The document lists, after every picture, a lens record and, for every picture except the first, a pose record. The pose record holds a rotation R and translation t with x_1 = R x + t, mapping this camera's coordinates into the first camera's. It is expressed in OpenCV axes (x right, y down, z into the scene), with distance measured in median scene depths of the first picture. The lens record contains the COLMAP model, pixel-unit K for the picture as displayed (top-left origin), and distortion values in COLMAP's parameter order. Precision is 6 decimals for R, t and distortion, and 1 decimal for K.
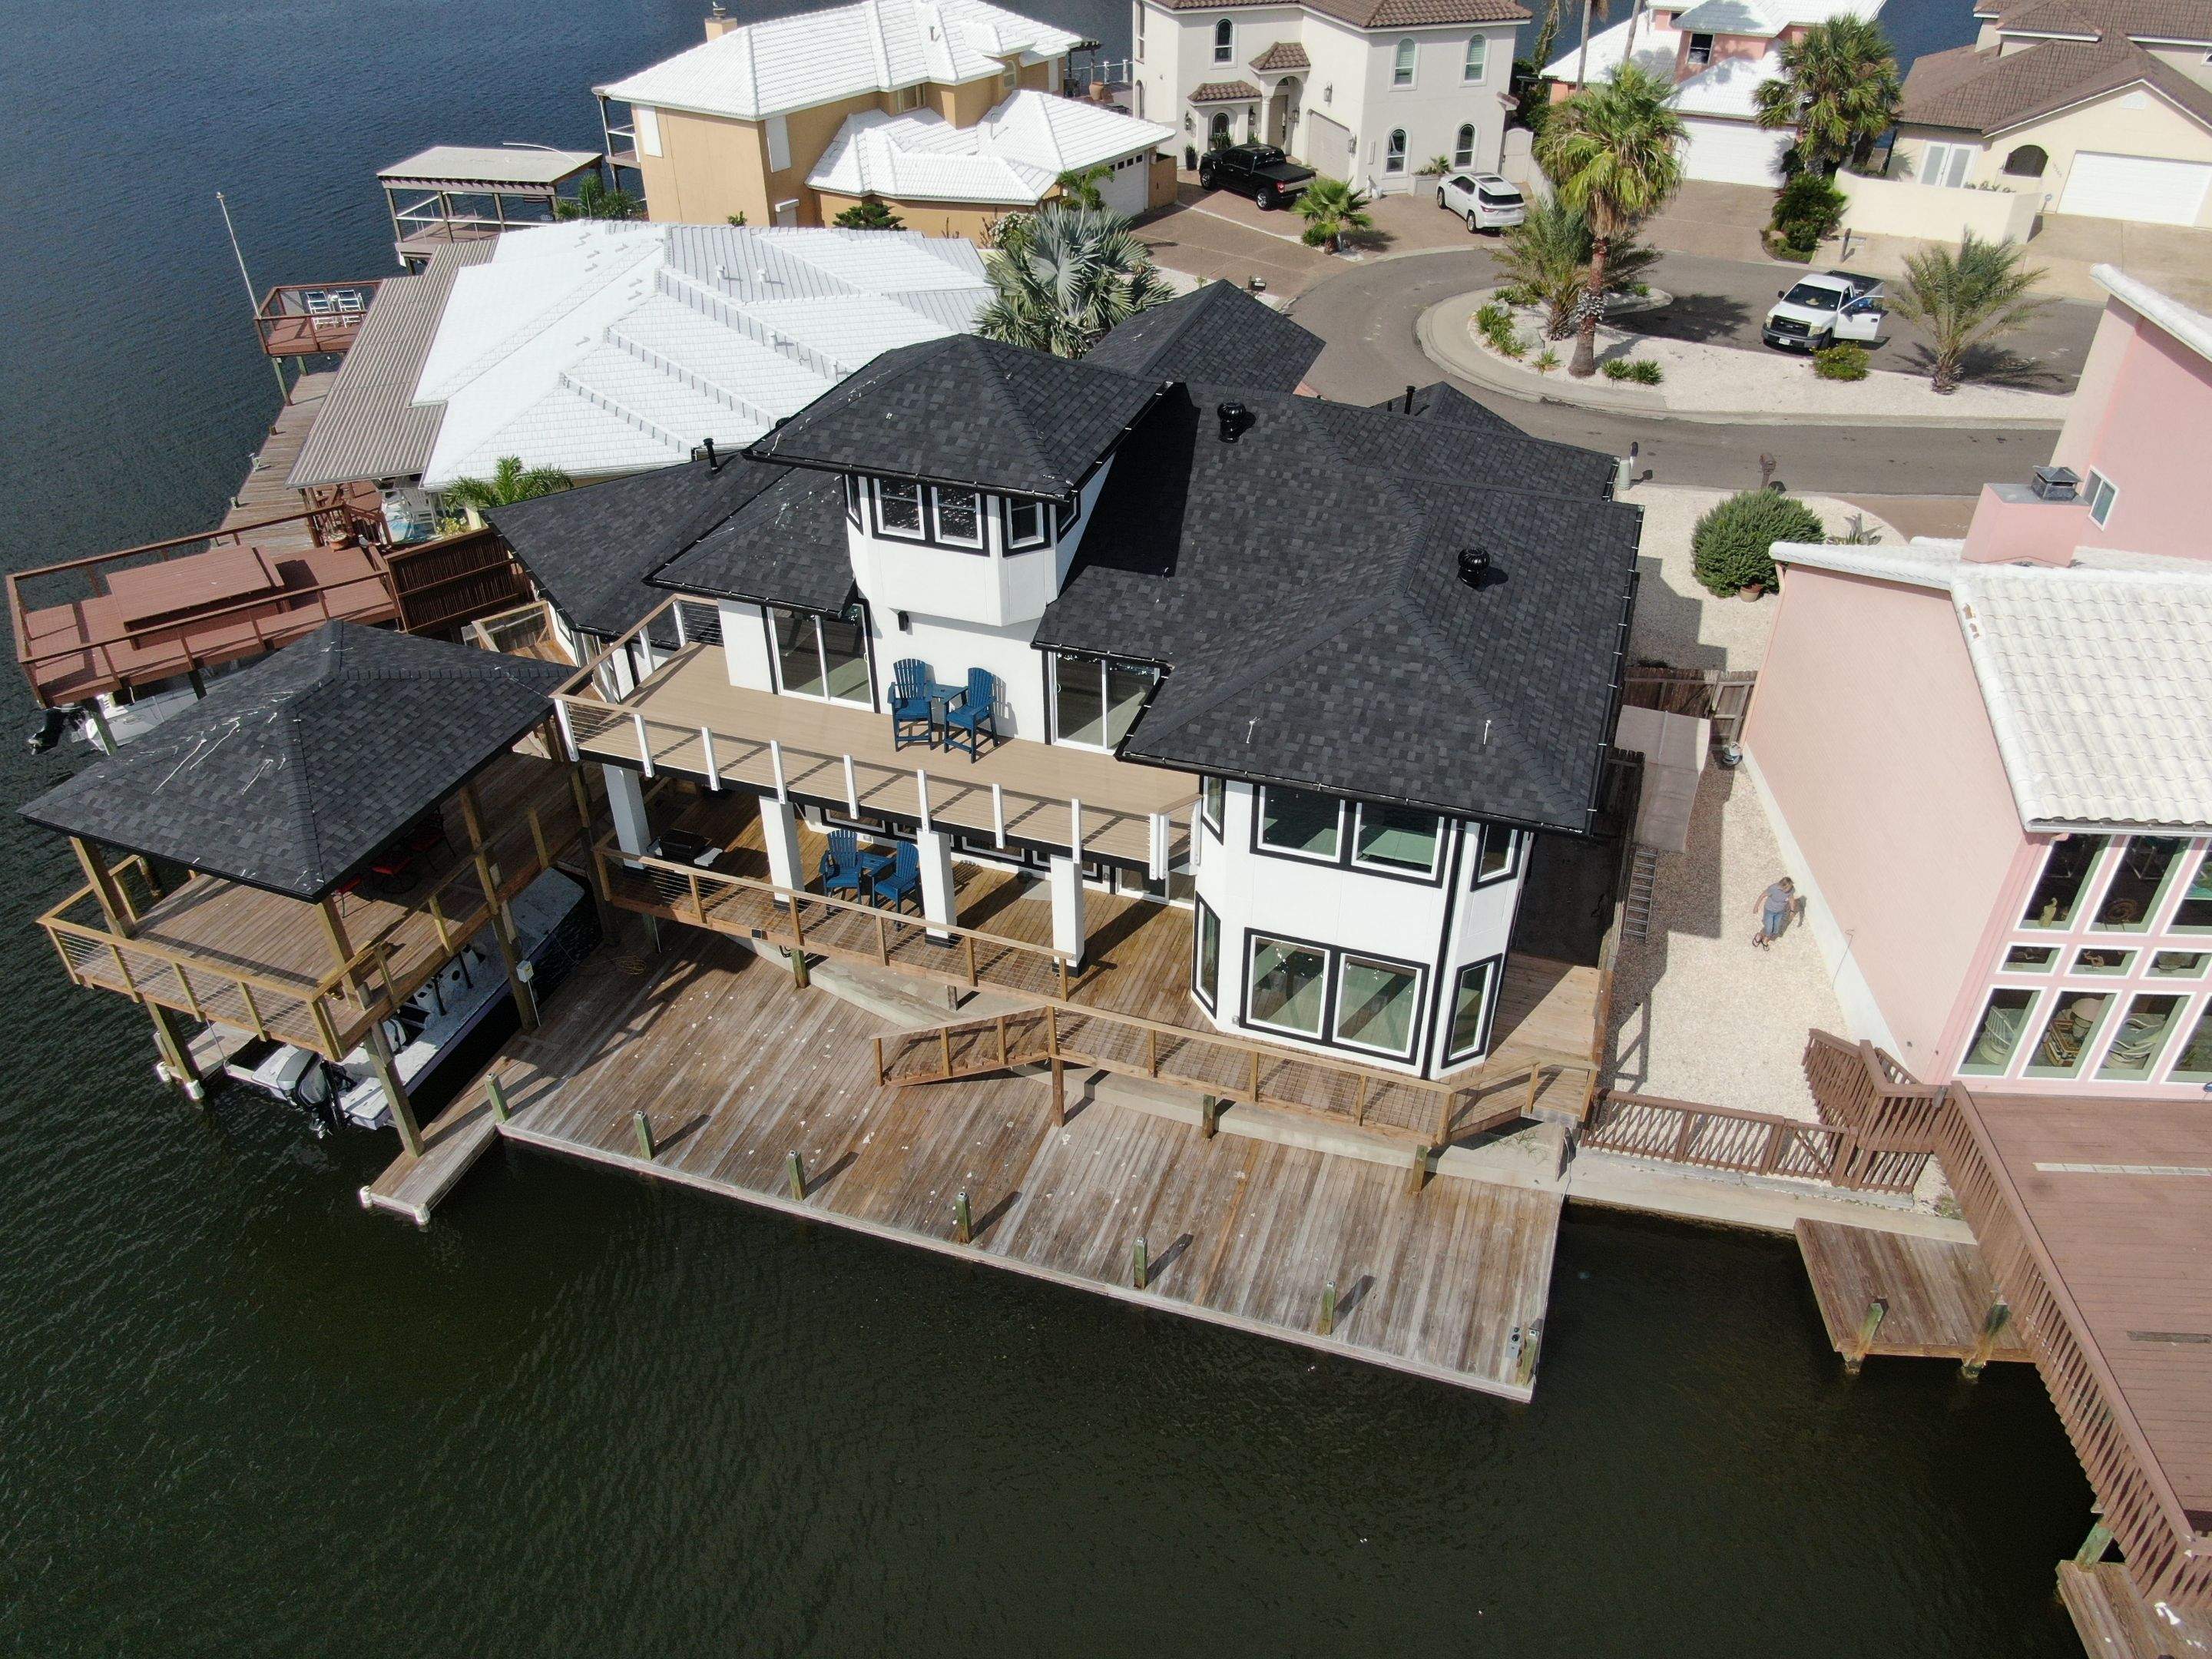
lens RADIAL K [[1591.5, 0, 1106.3], [0, 1591.5, 828.0], [0, 0, 1]] dist [-0.017664, 0.011400]
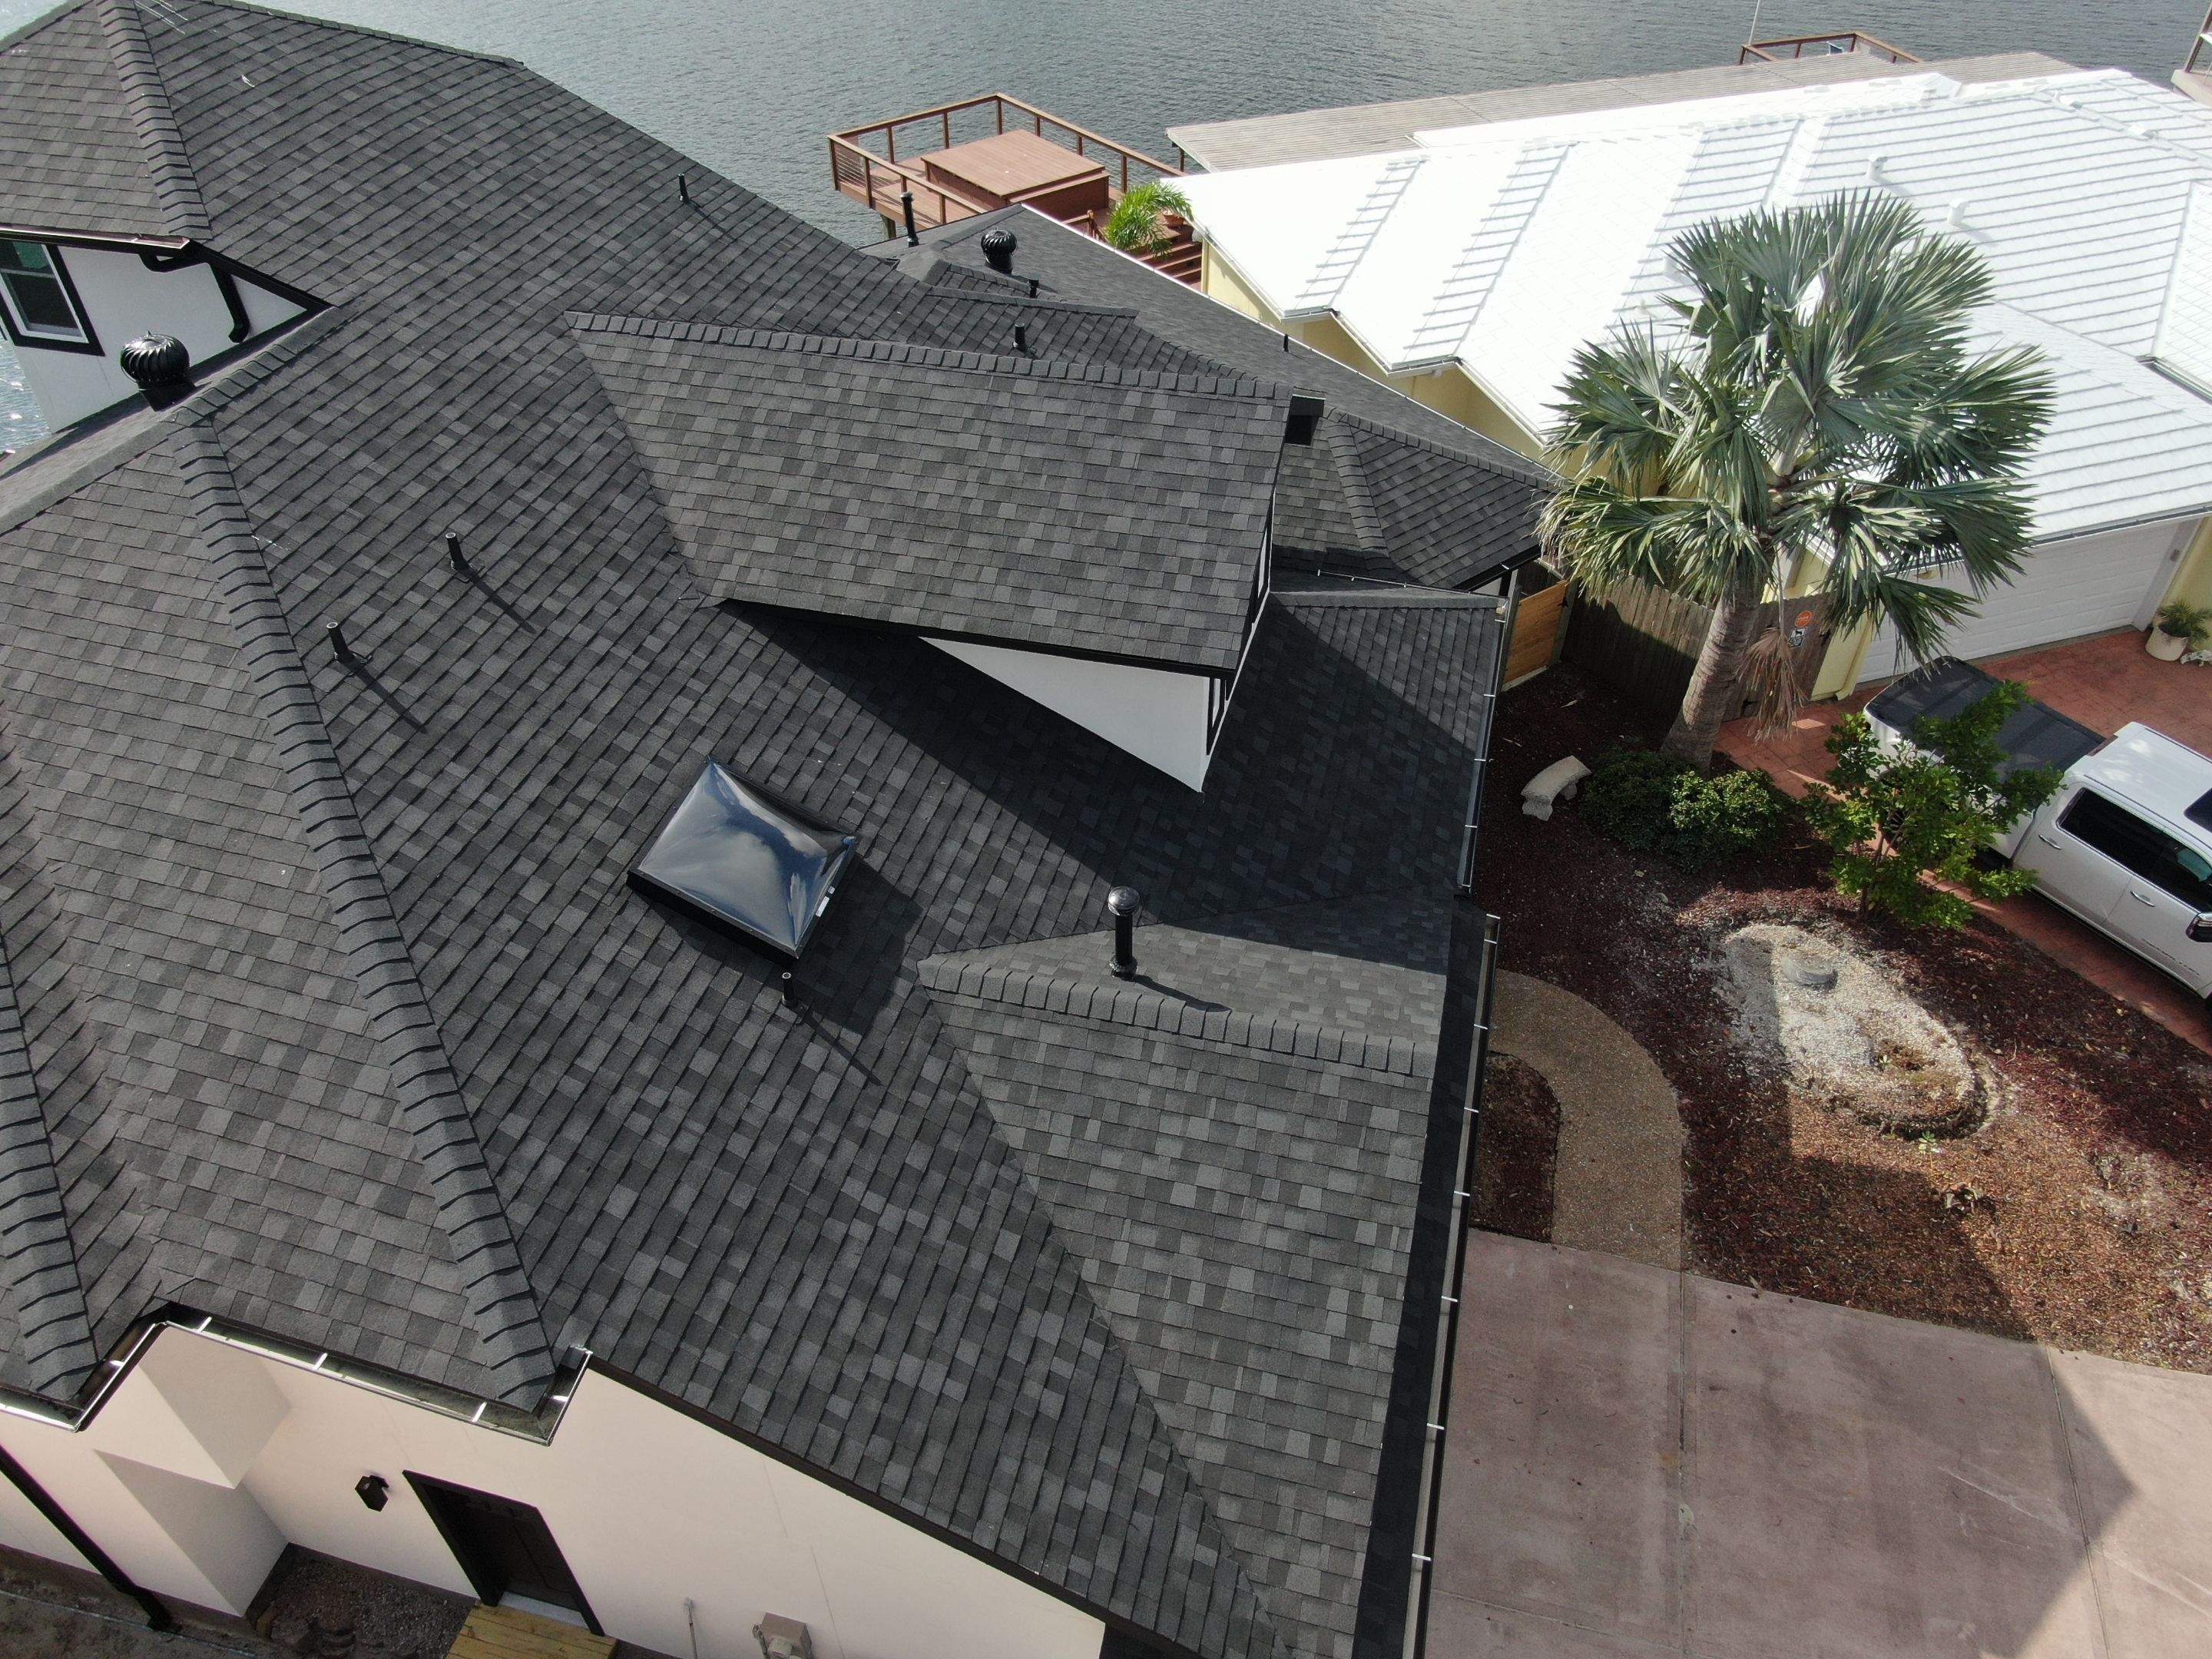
lens RADIAL K [[1591.5, 0, 1096.9], [0, 1591.5, 823.9], [0, 0, 1]] dist [-0.017664, 0.011400]
pose [[0.072466, 0.664298, -0.743947, 0.509106], [-0.573140, 0.638186, 0.514033, -0.543124], [0.816247, 0.389136, 0.426982, 1.023279]]
